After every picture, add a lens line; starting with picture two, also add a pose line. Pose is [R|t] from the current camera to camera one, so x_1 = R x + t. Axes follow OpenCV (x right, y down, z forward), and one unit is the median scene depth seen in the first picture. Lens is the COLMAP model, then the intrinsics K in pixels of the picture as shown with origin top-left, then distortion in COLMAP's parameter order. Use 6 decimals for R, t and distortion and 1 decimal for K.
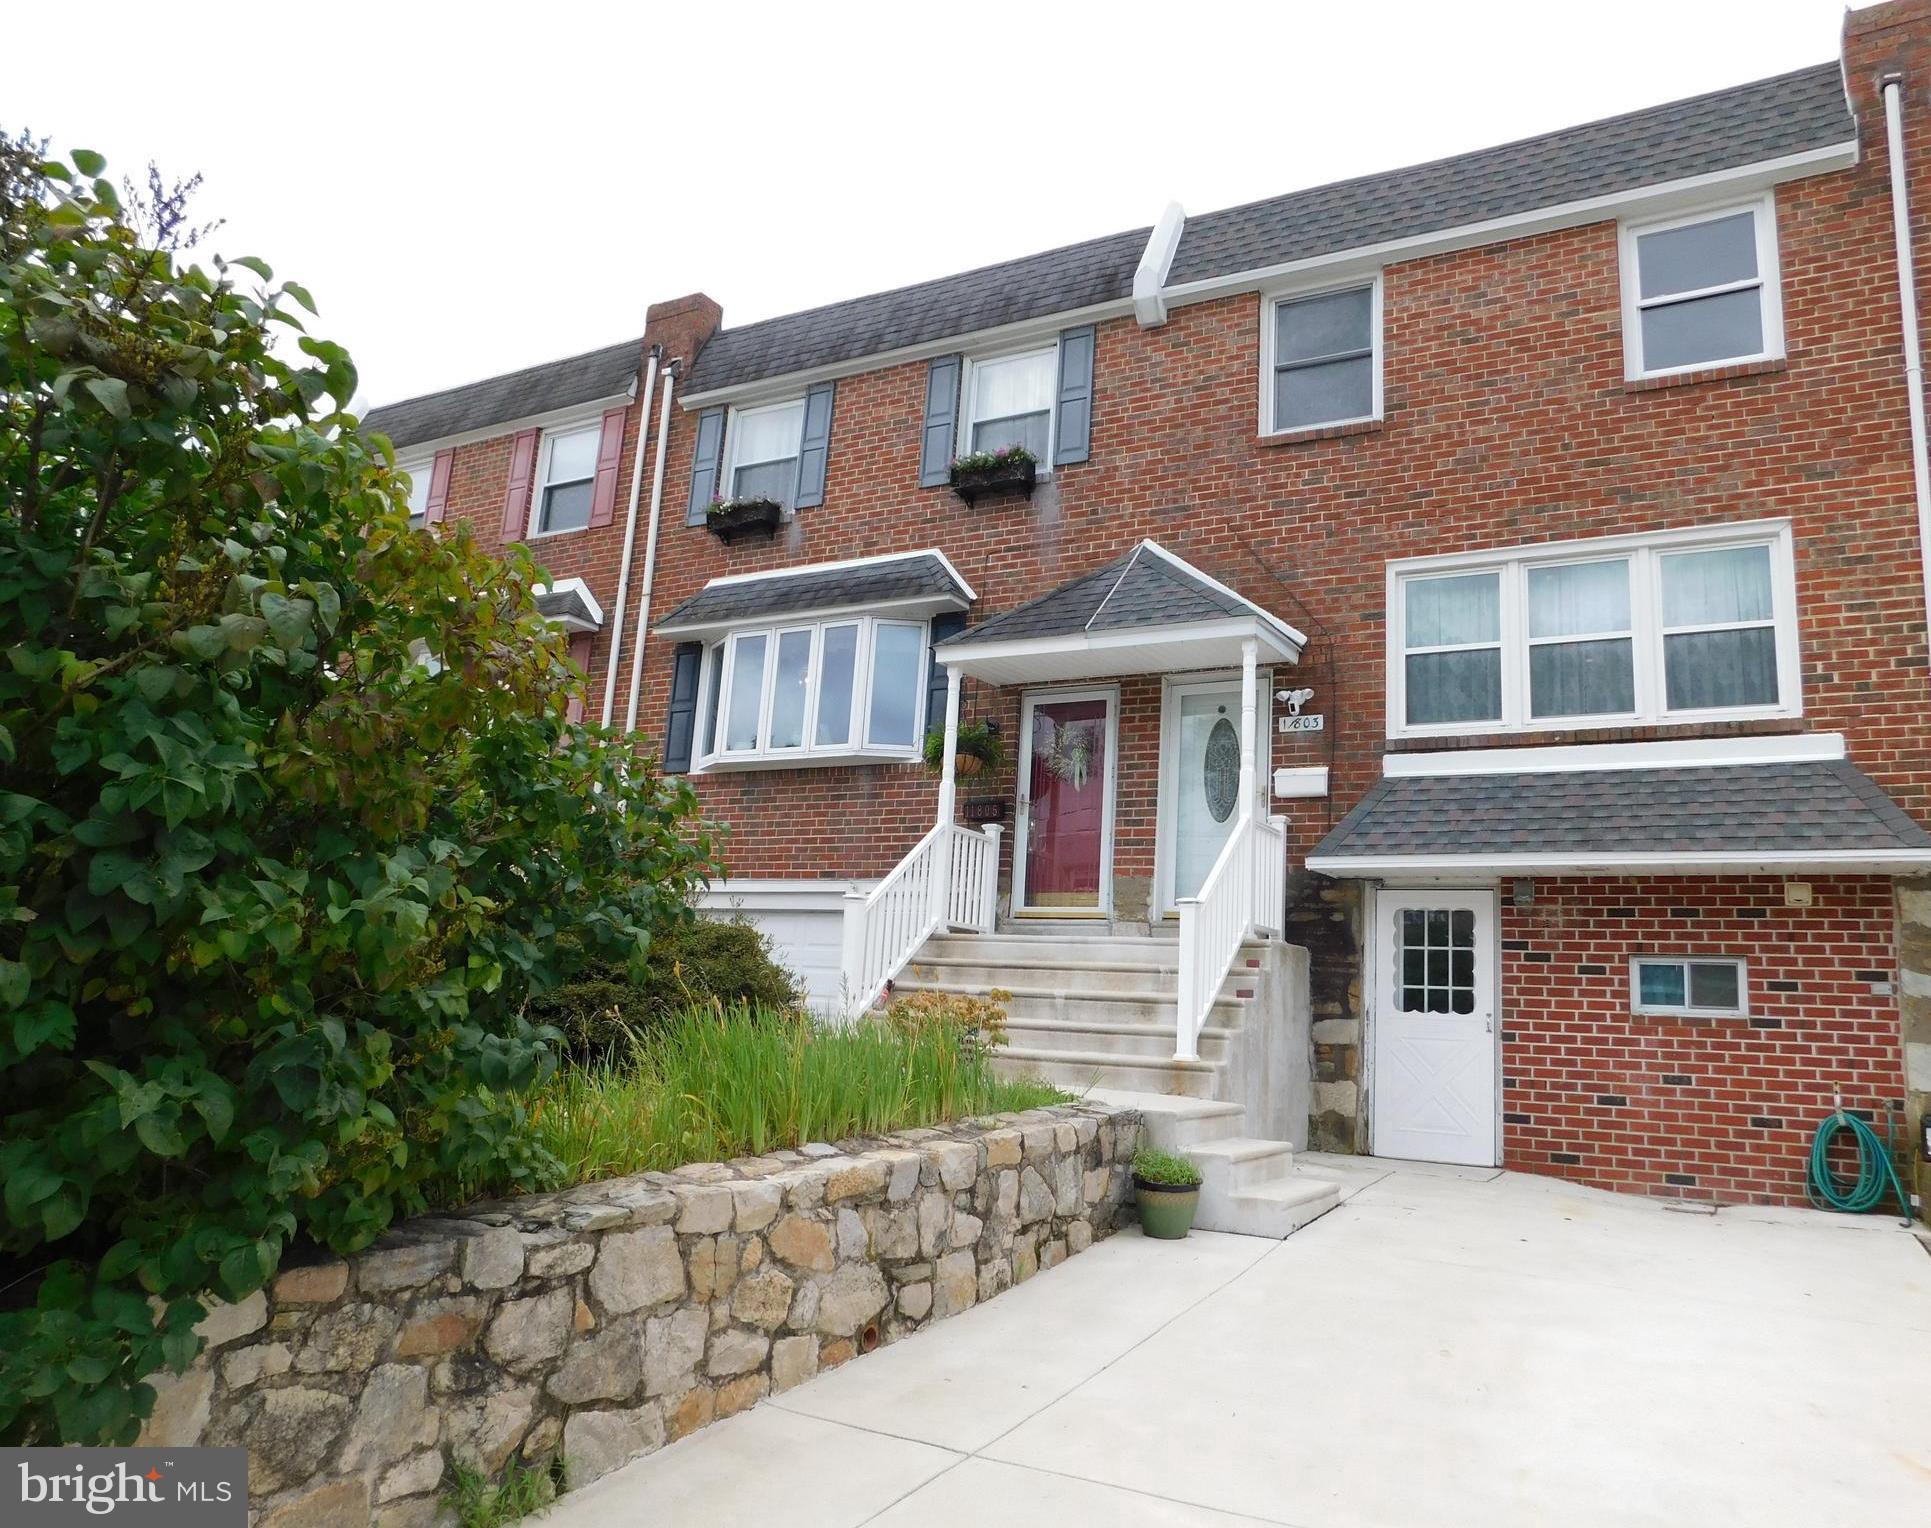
lens RADIAL K [[1402.6, 0, 965.6], [0, 1402.6, 761.3], [0, 0, 1]] dist [0.014347, 0.009641]
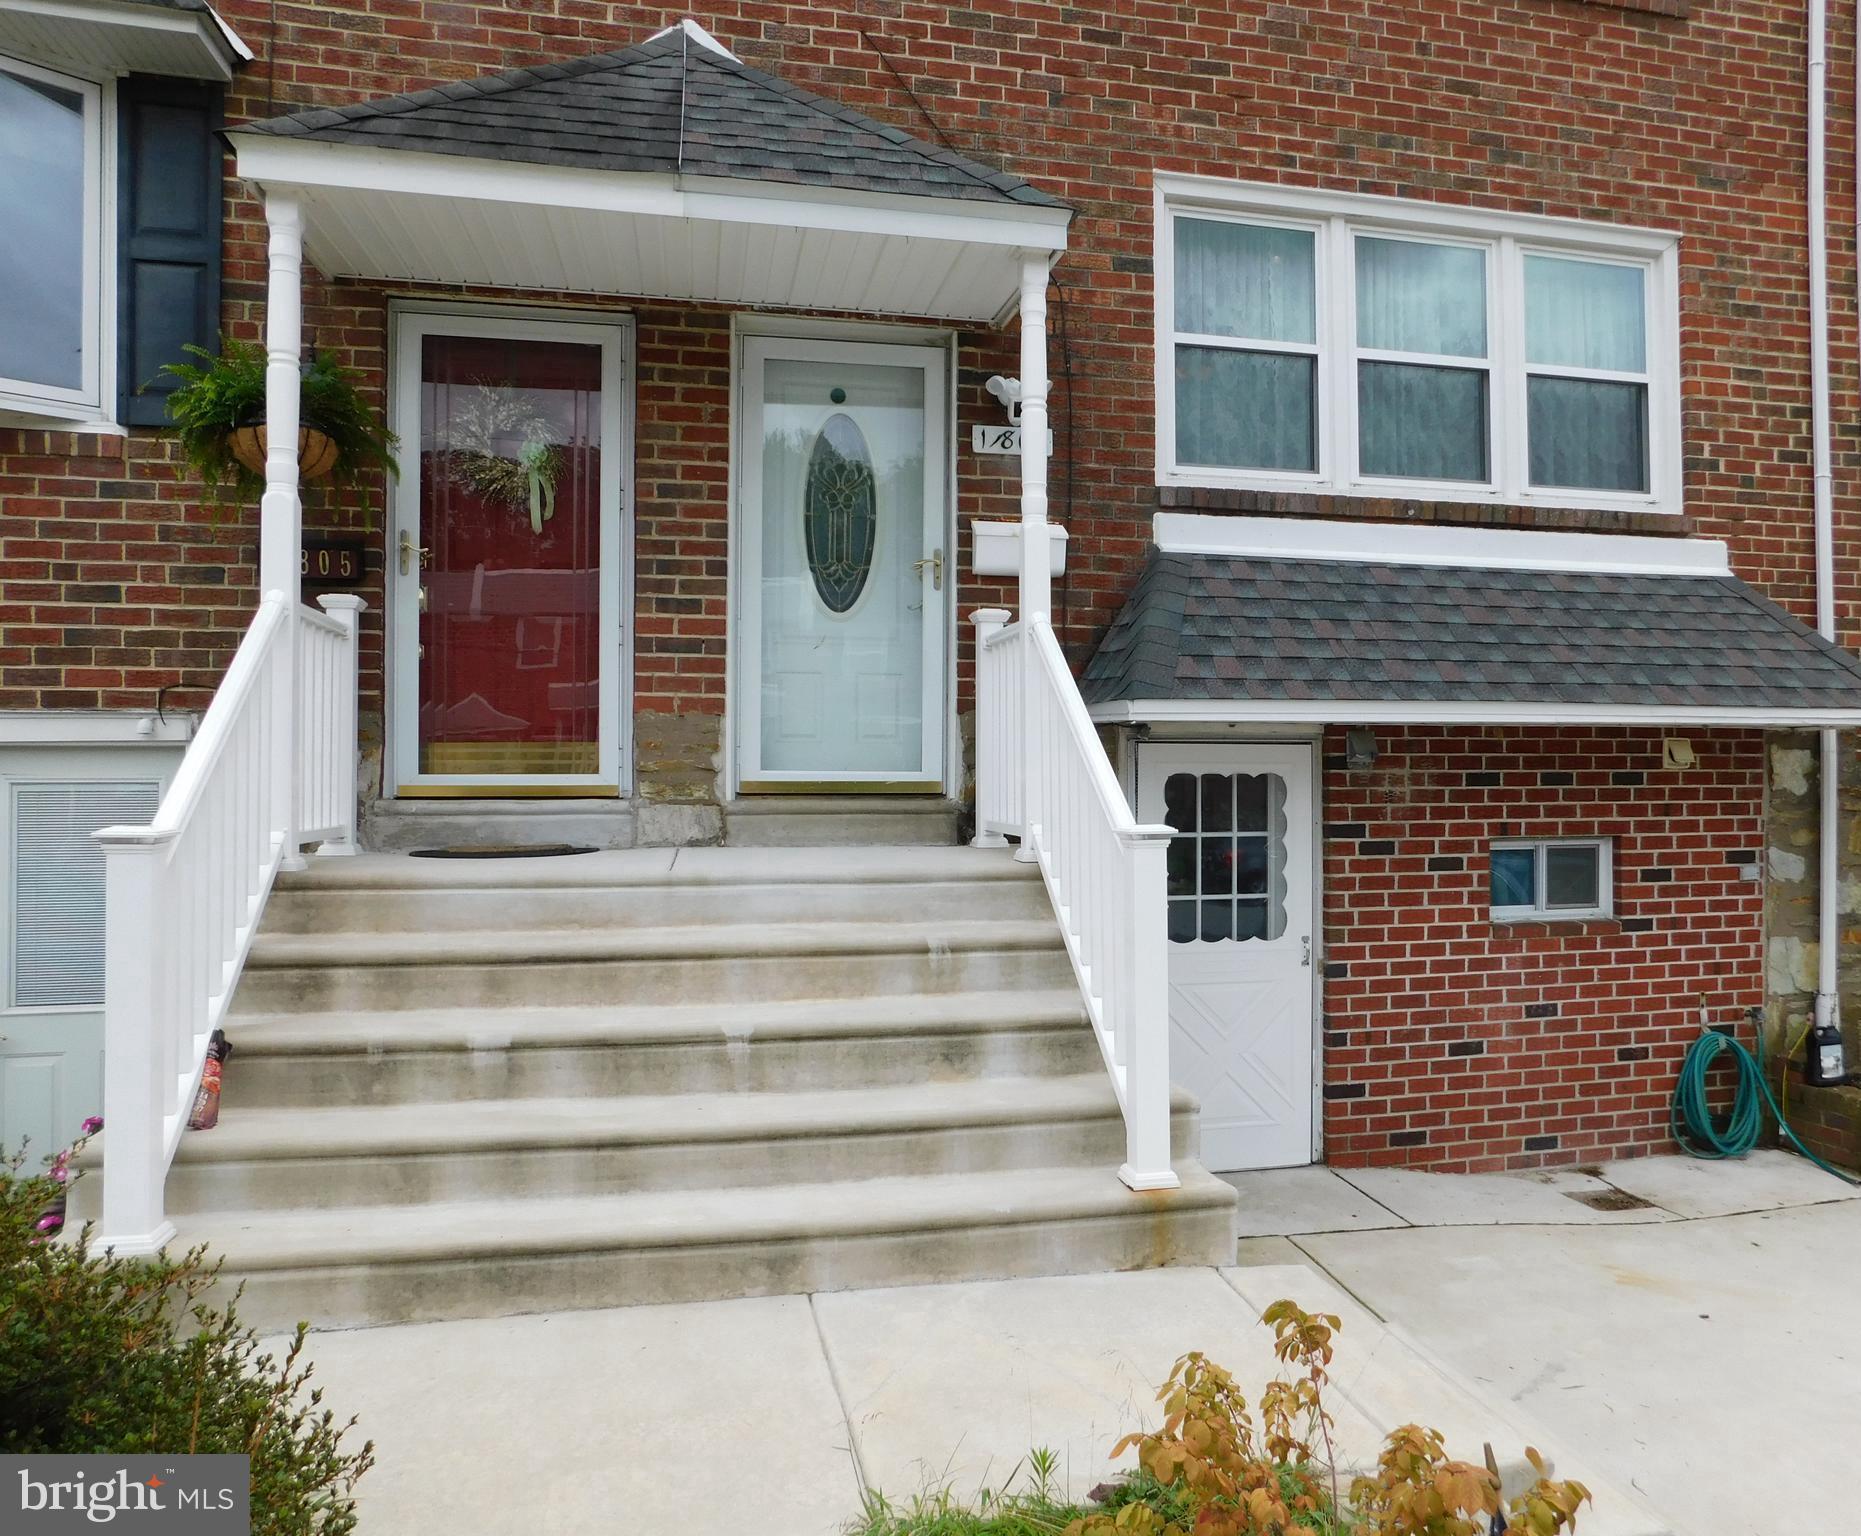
lens RADIAL K [[1335.7, 0, 937.4], [0, 1335.7, 757.1], [0, 0, 1]] dist [-0.048381, 0.026704]
pose [[0.729639, -0.052509, 0.681813, -0.163655], [-0.086056, 0.982071, 0.167725, 0.010908], [-0.678396, -0.181052, 0.712039, 0.699606]]
